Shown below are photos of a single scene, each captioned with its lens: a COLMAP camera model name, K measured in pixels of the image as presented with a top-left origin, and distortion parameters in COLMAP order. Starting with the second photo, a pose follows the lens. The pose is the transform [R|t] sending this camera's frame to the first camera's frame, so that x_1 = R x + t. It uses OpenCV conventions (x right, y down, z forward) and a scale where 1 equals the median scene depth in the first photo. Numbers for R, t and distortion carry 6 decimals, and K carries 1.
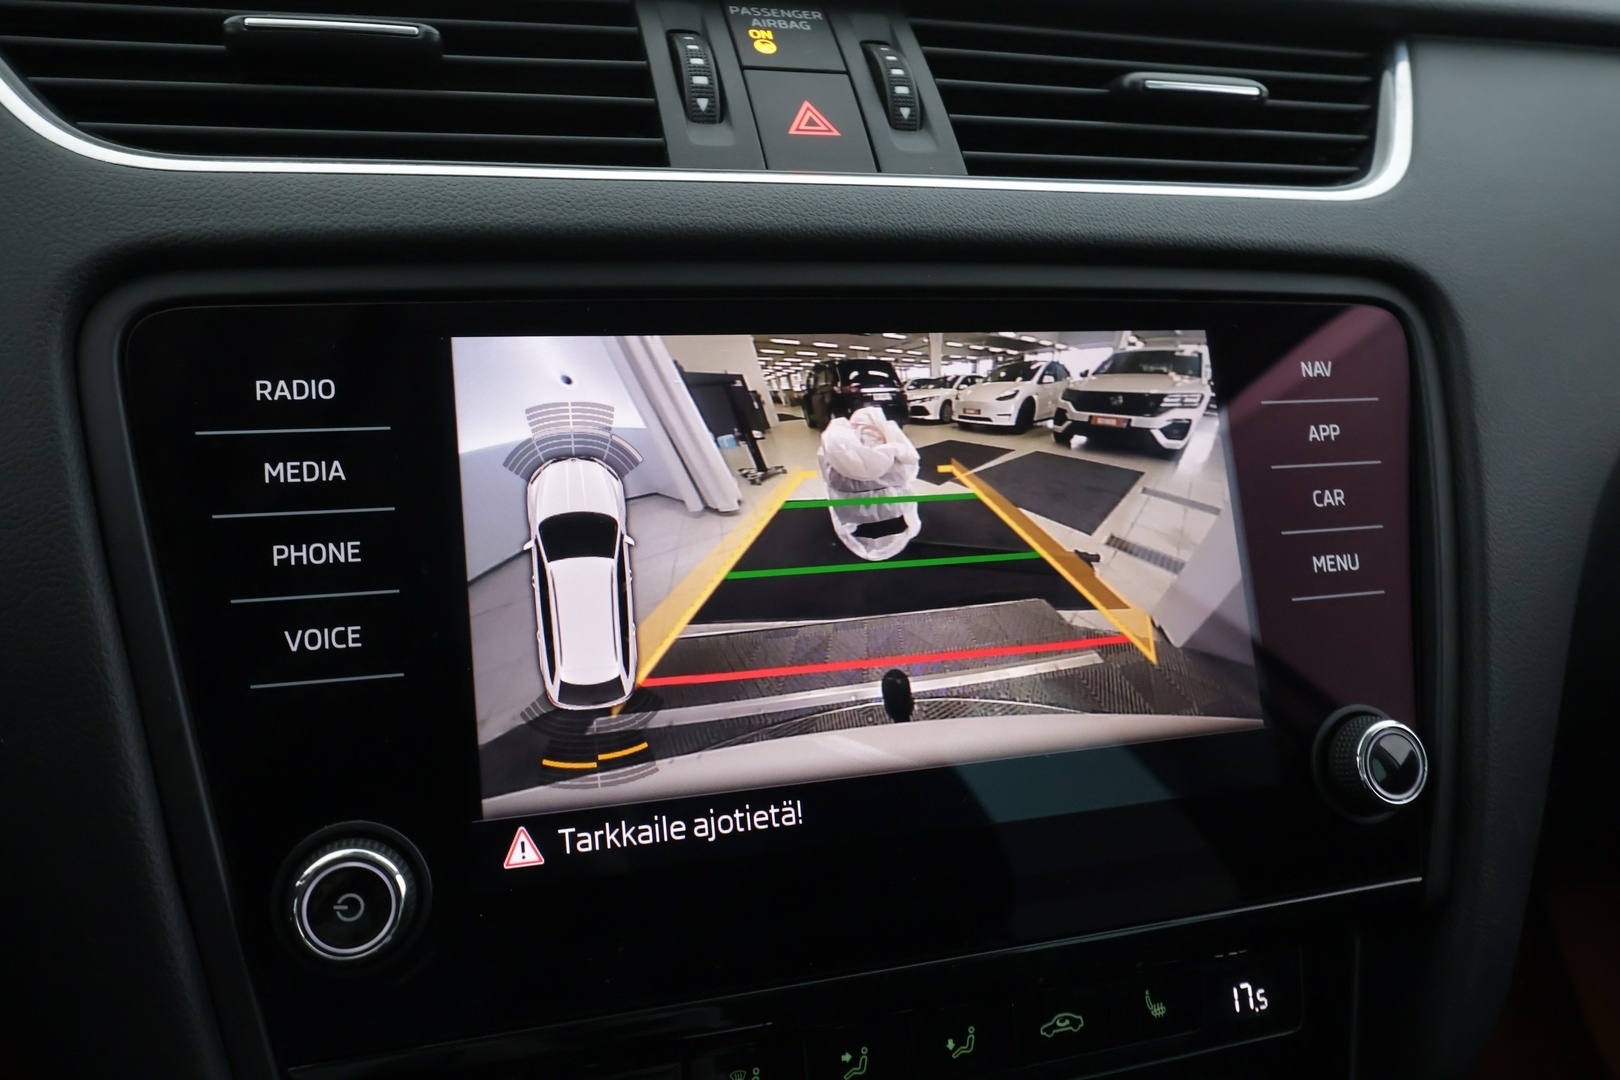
lens RADIAL K [[1313.8, 0, 814.4], [0, 1313.8, 536.9], [0, 0, 1]] dist [0.002416, 0.001310]
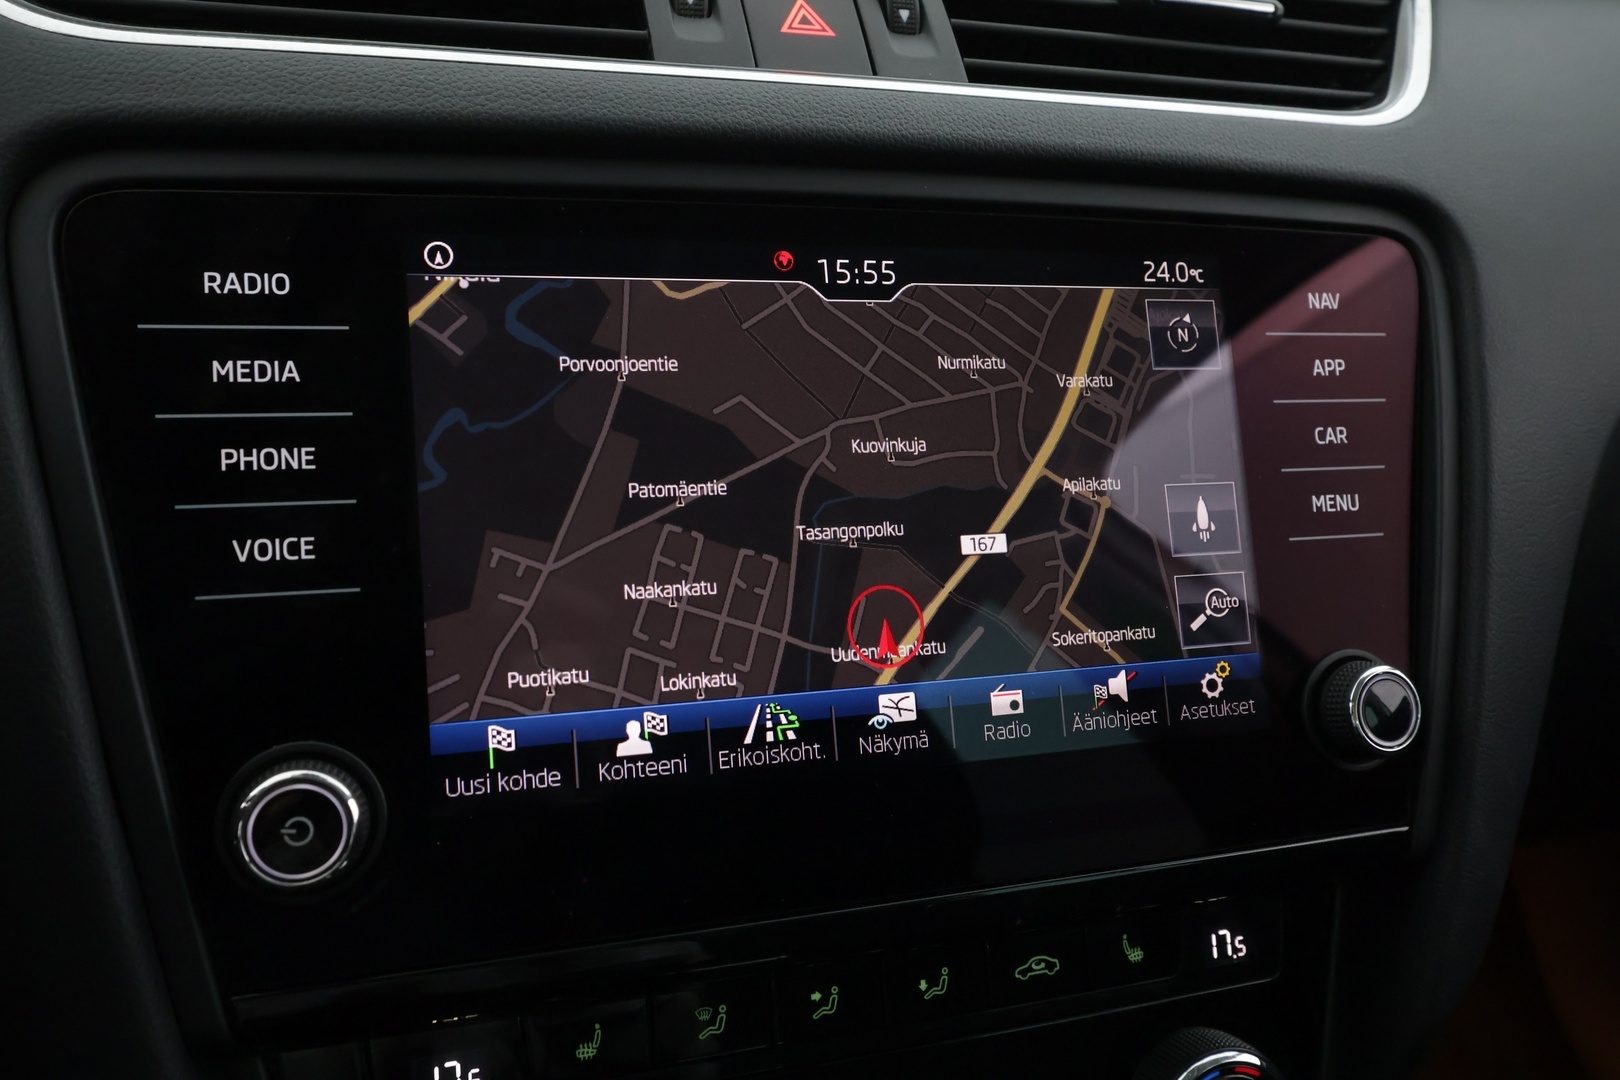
lens RADIAL K [[1313.8, 0, 814.7], [0, 1313.8, 544.4], [0, 0, 1]] dist [0.002416, 0.001310]
pose [[0.999463, 0.025752, 0.020281, -0.004914], [-0.026683, 0.998534, 0.047097, 0.015760], [-0.019038, -0.047613, 0.998684, 0.043353]]
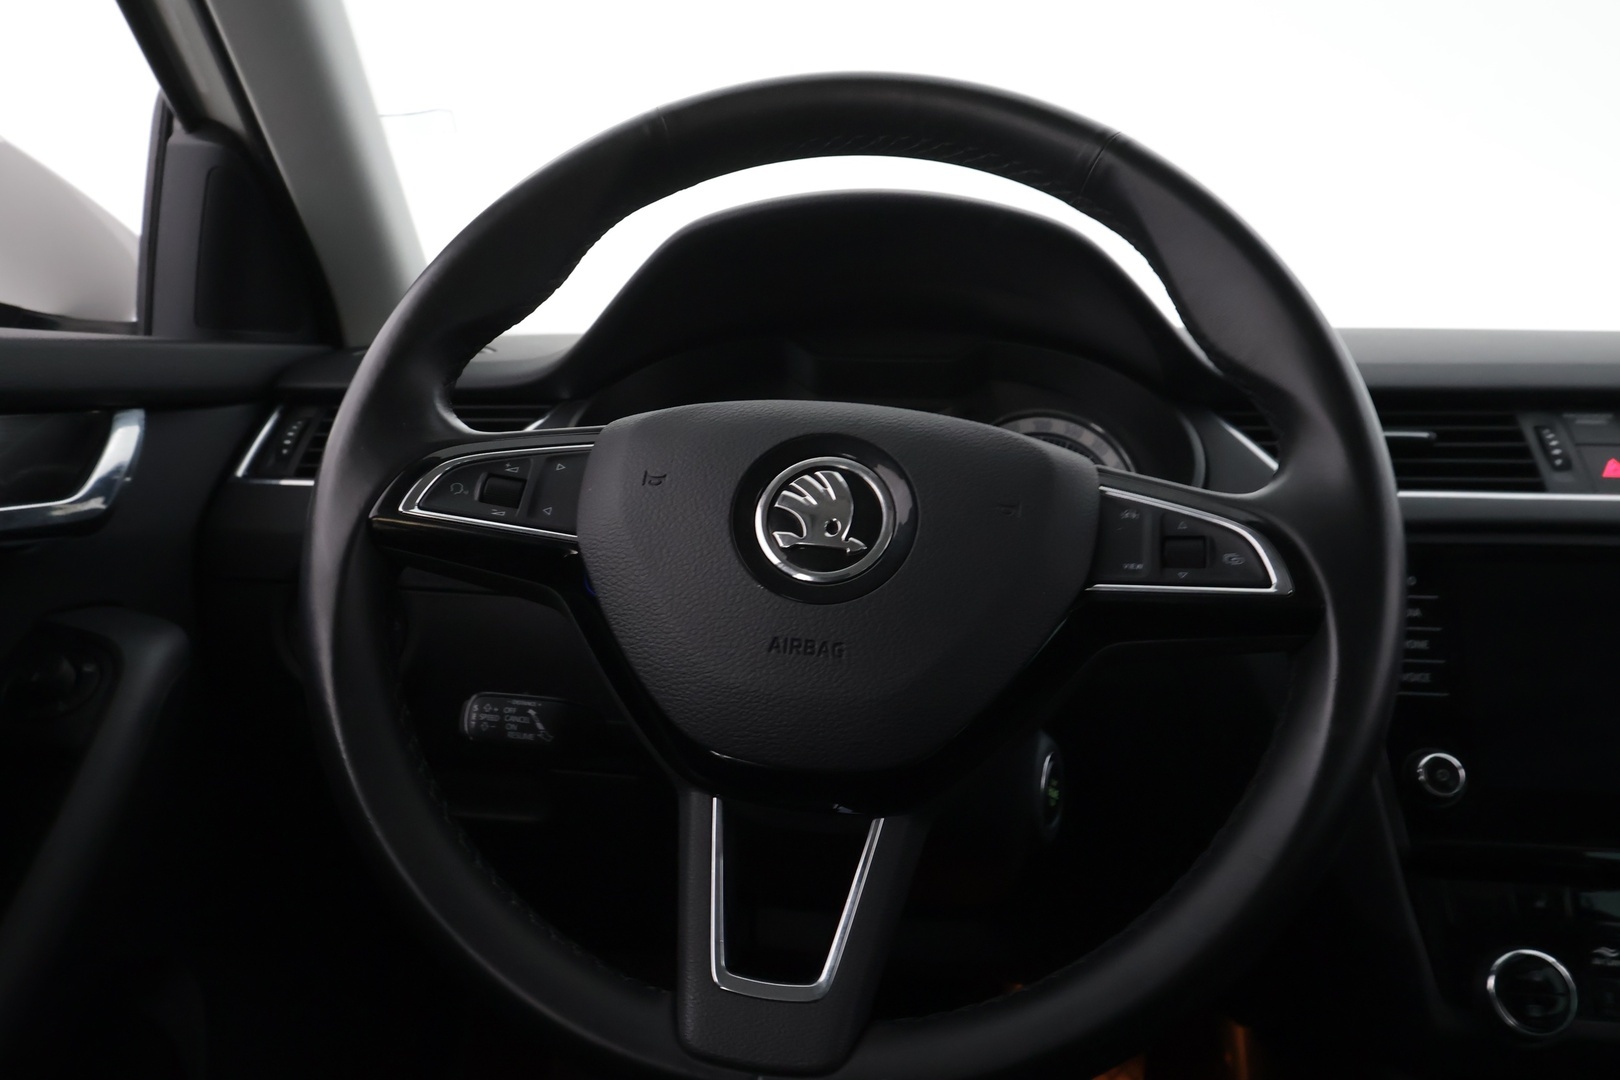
lens RADIAL K [[1313.8, 0, 778.9], [0, 1313.8, 518.6], [0, 0, 1]] dist [0.002416, 0.001310]
pose [[0.909787, 0.027912, -0.414137, -0.369743], [-0.109227, 0.978671, -0.173992, 0.290167], [0.400447, 0.203531, 0.893430, -1.492469]]
